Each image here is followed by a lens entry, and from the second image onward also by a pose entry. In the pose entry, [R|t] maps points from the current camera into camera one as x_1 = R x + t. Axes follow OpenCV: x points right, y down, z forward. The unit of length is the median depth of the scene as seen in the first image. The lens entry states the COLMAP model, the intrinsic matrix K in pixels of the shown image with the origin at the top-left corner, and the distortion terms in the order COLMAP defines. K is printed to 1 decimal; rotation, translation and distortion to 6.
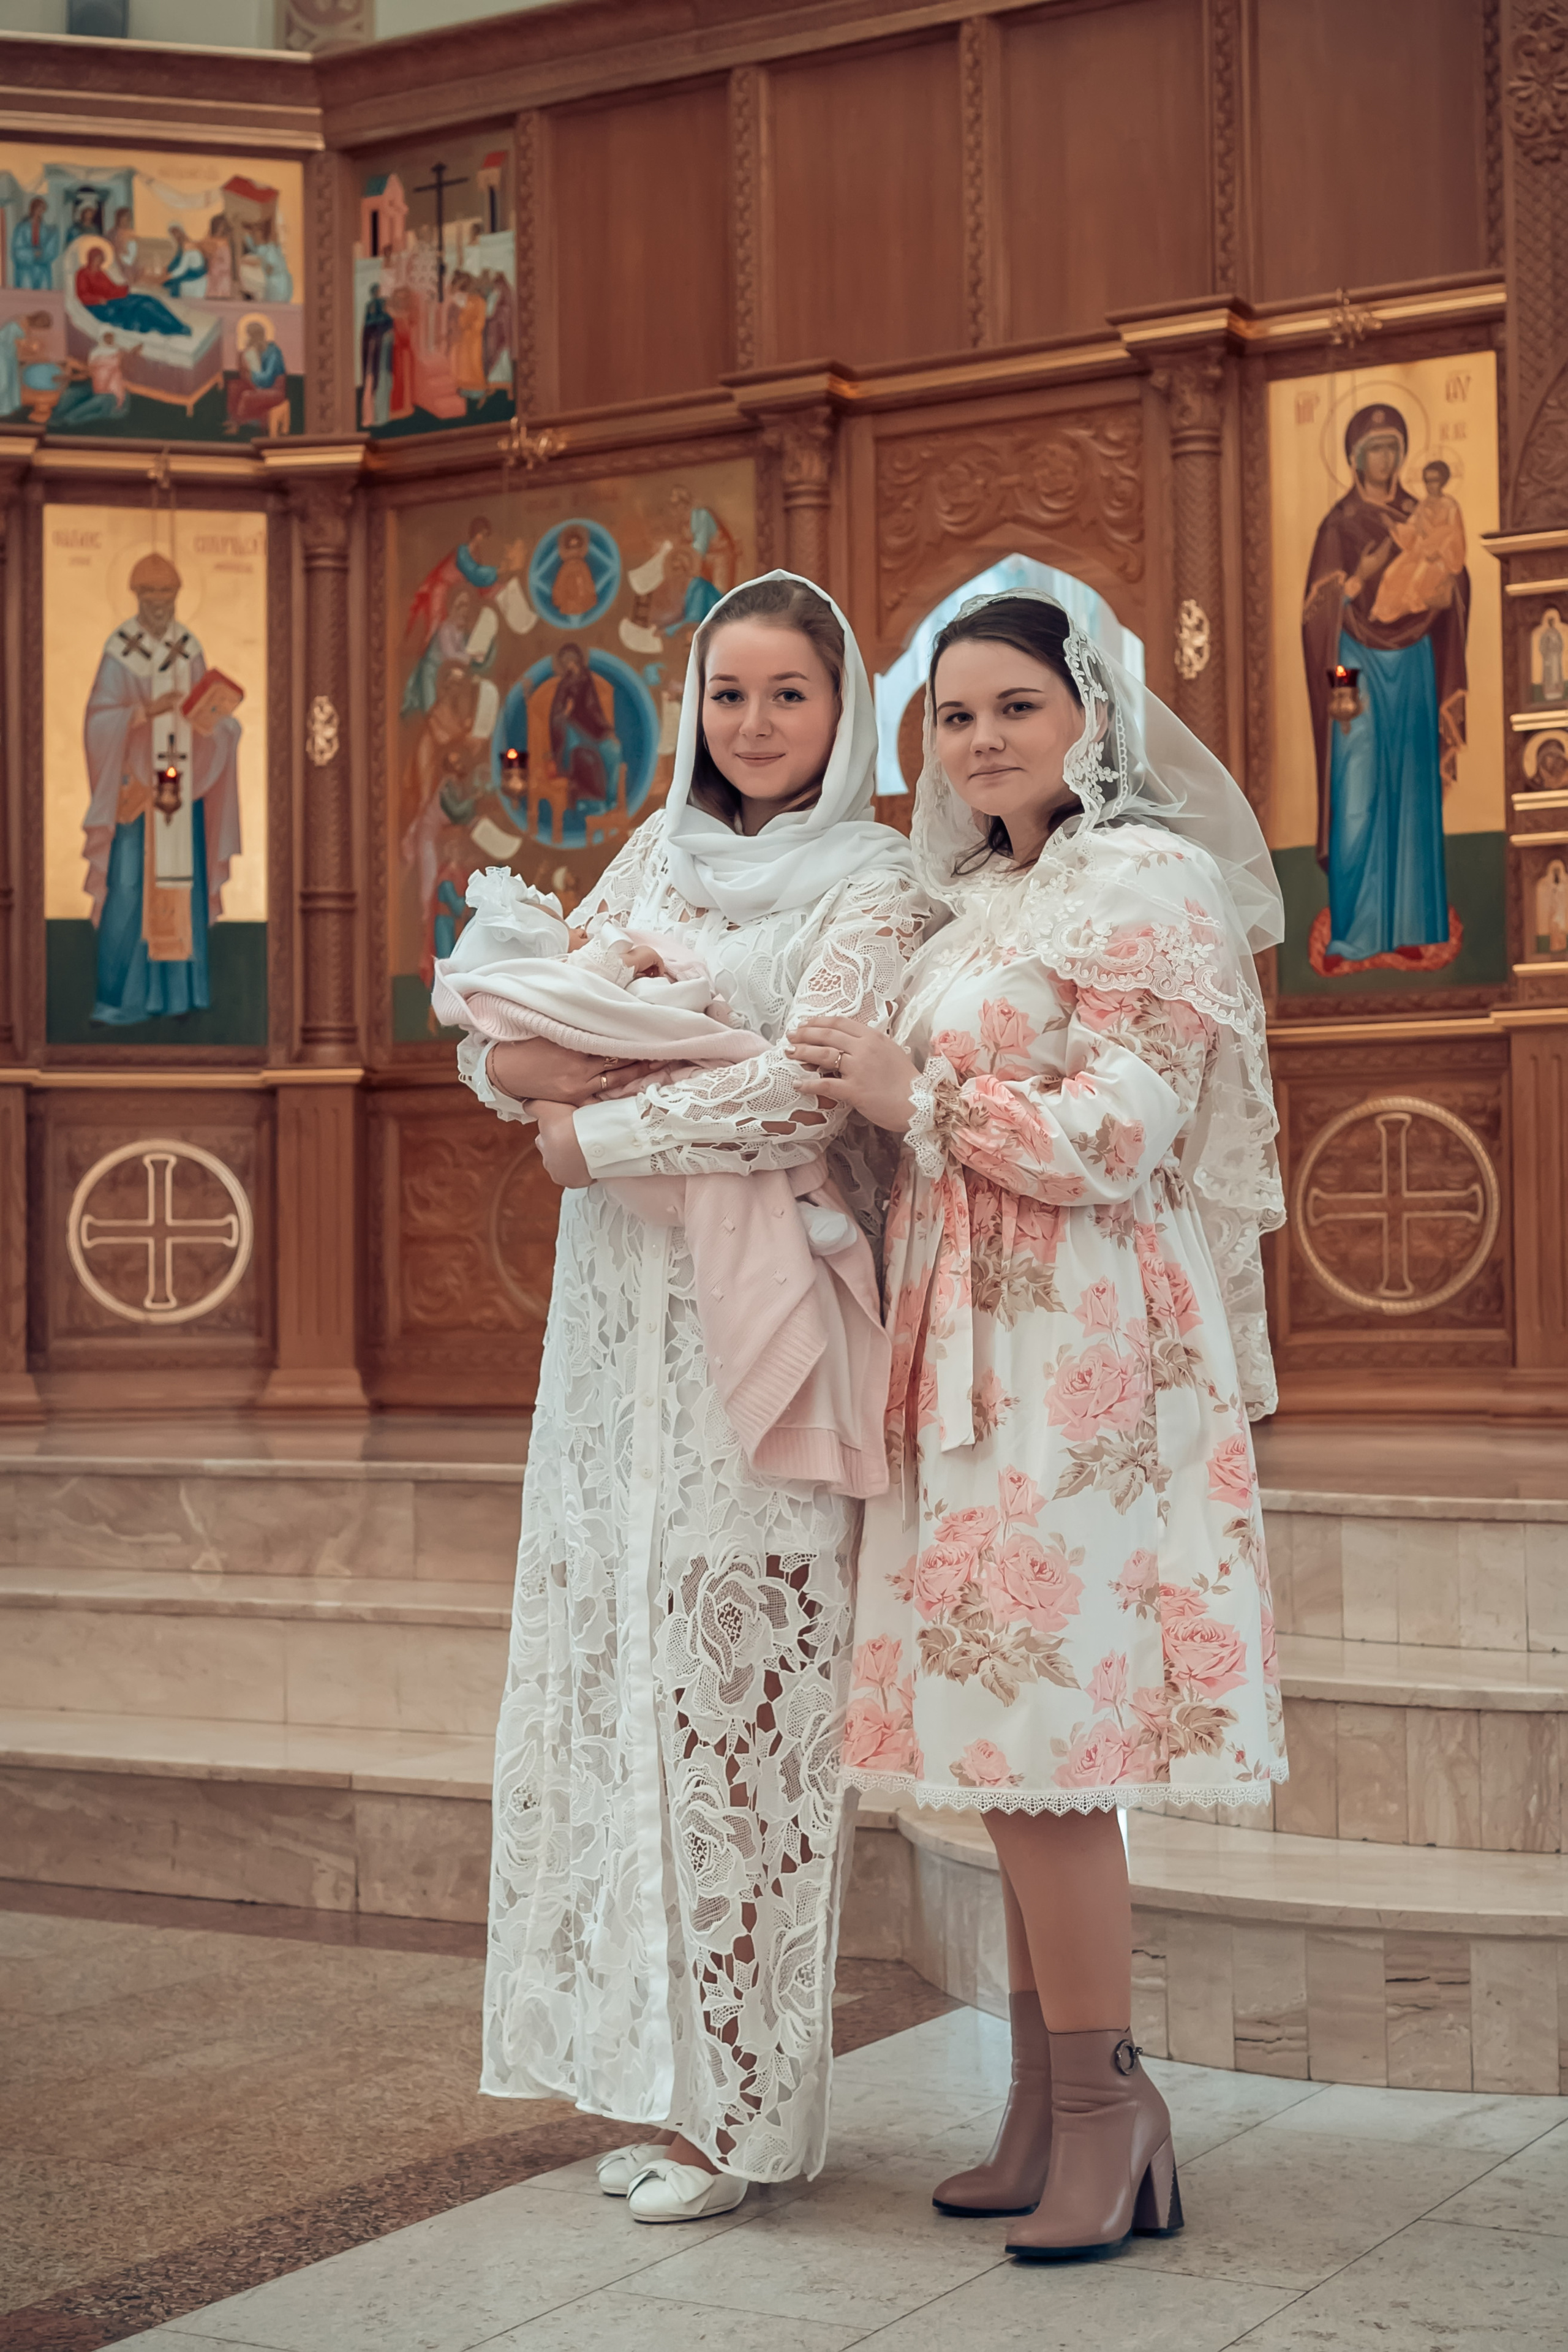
lens RADIAL K [[3698.6, 0, 784.0], [0, 3698.6, 1176.0], [0, 0, 1]] dist [-0.003333, 0.092685]
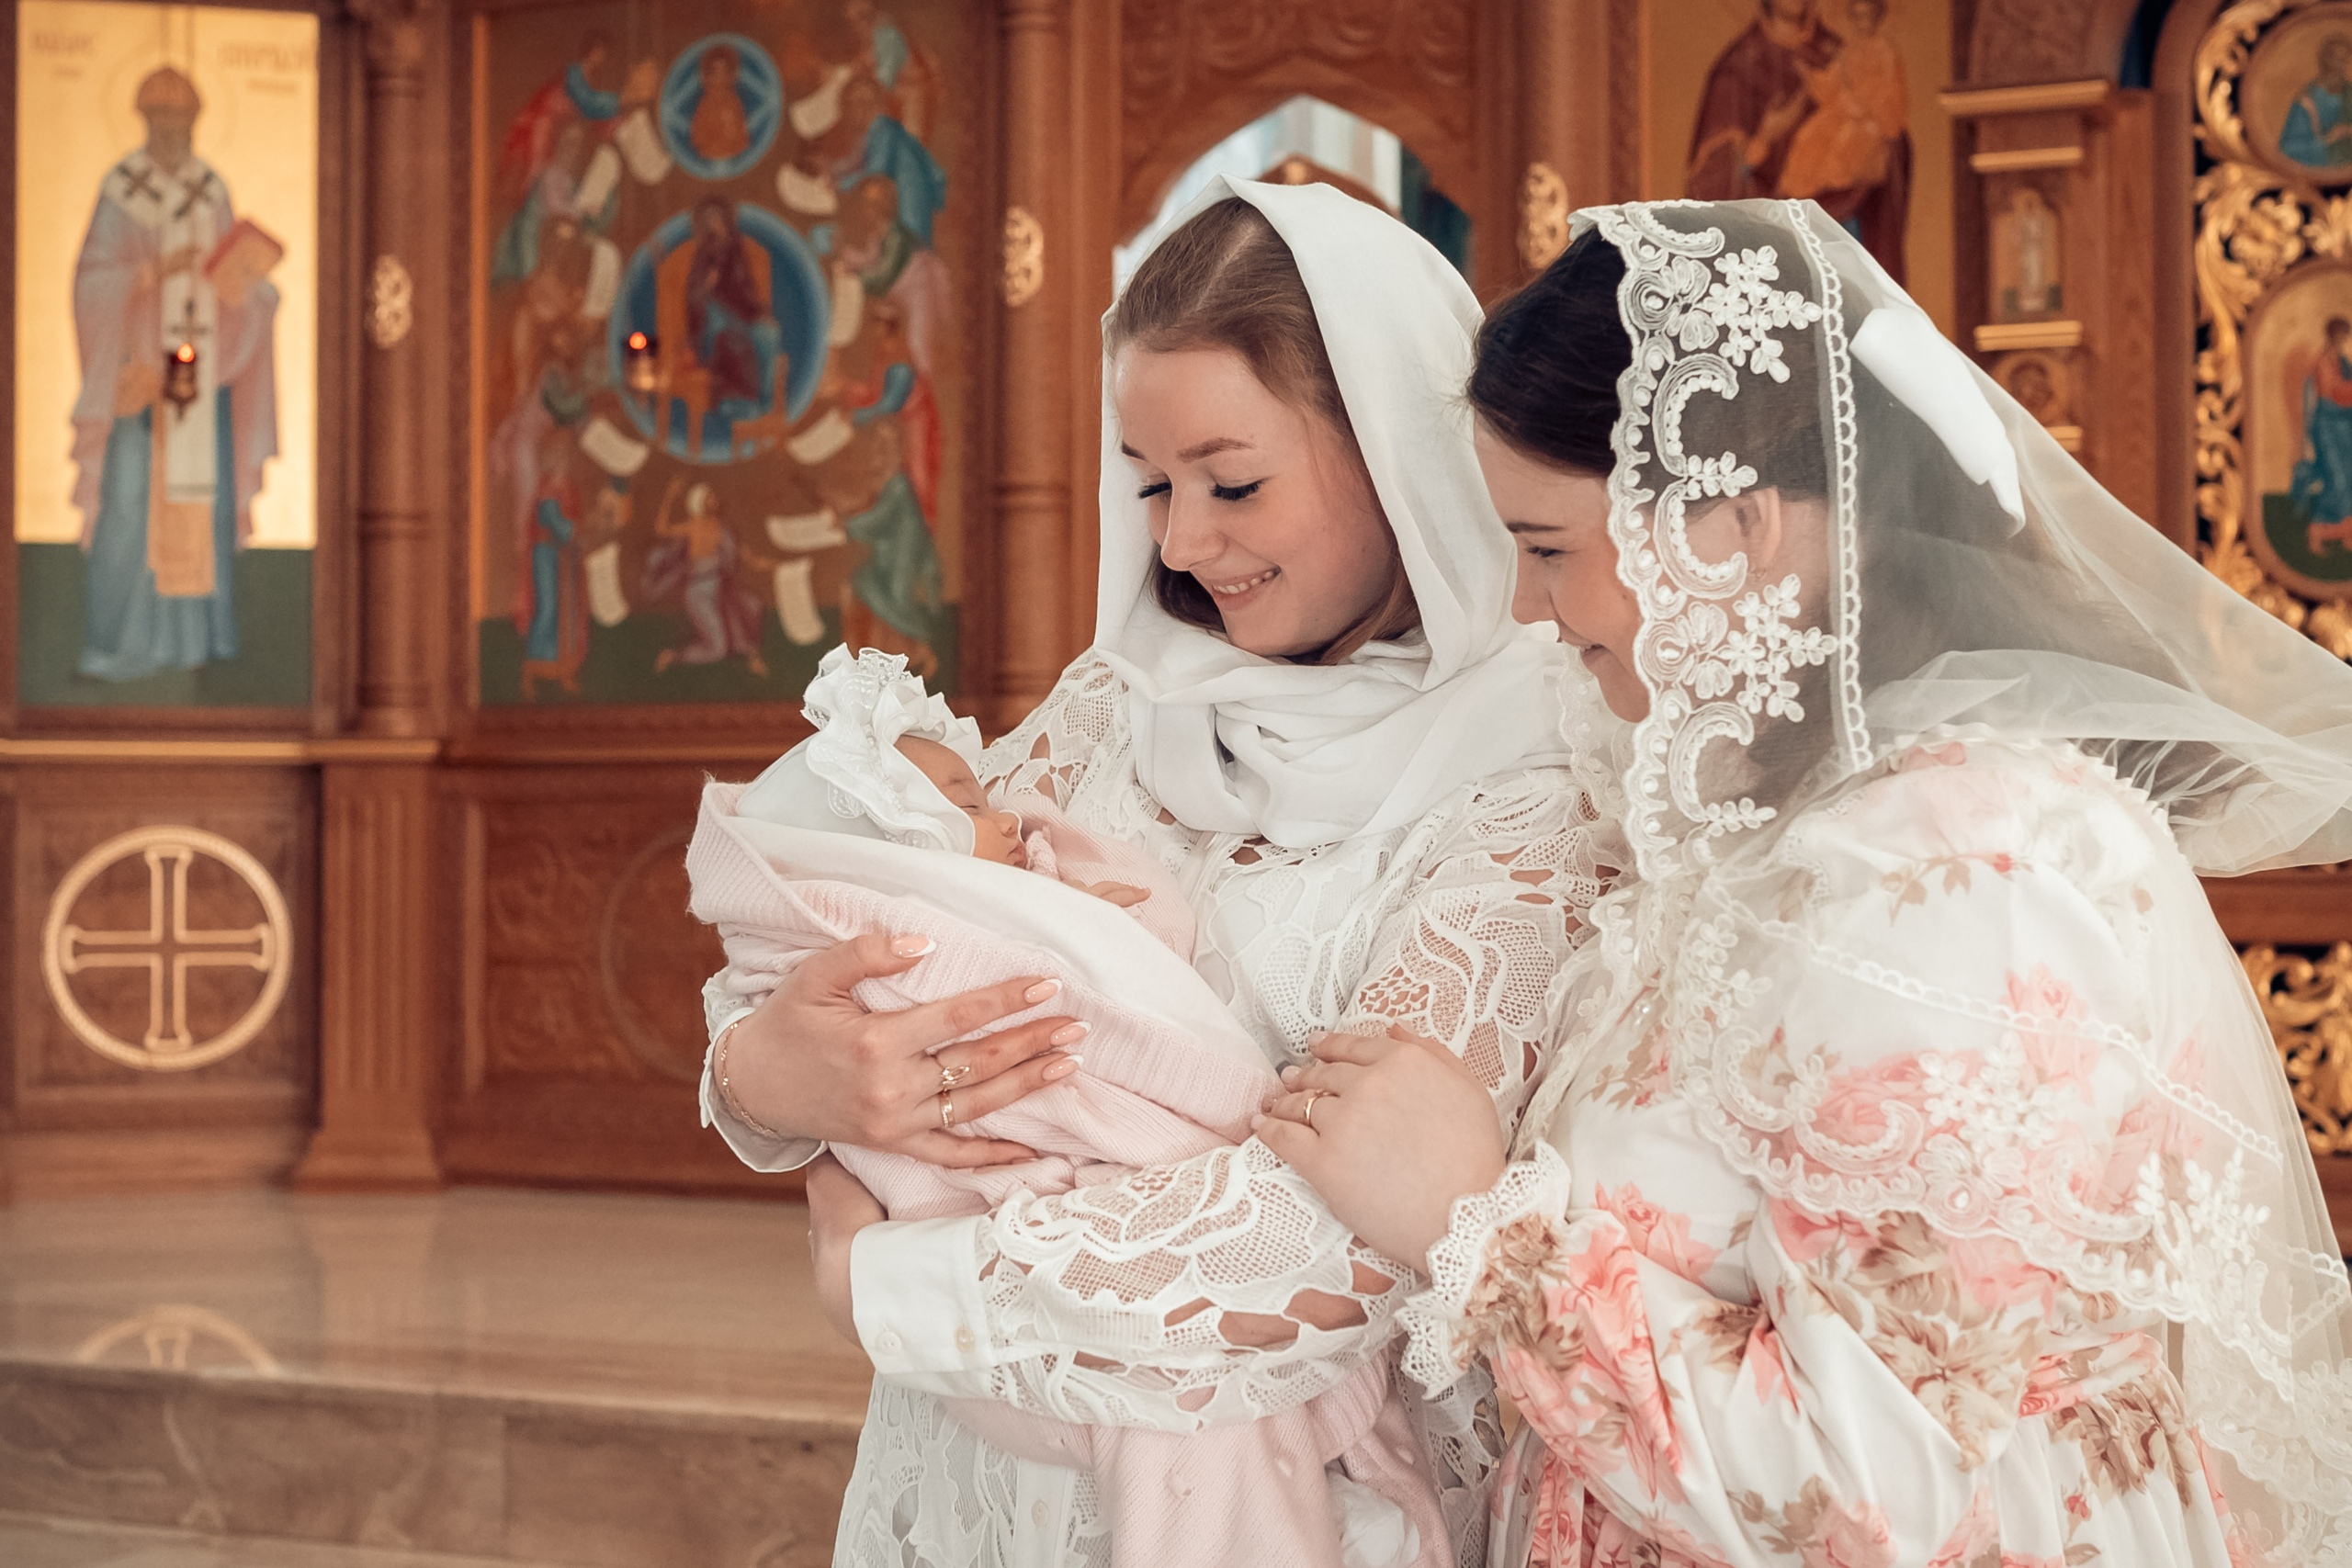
lens RADIAL K [[3698.3, 0, 1176.0], [0, 3698.3, 784.0], [0, 0, 1]] dist [-0.003333, 0.092685]
pose [[0.996451, 0.011386, 0.083405, -0.024496], [-0.013030, 0.999731, 0.019194, -0.037159], [-0.083164, -0.020213, 0.996331, 0.217896]]
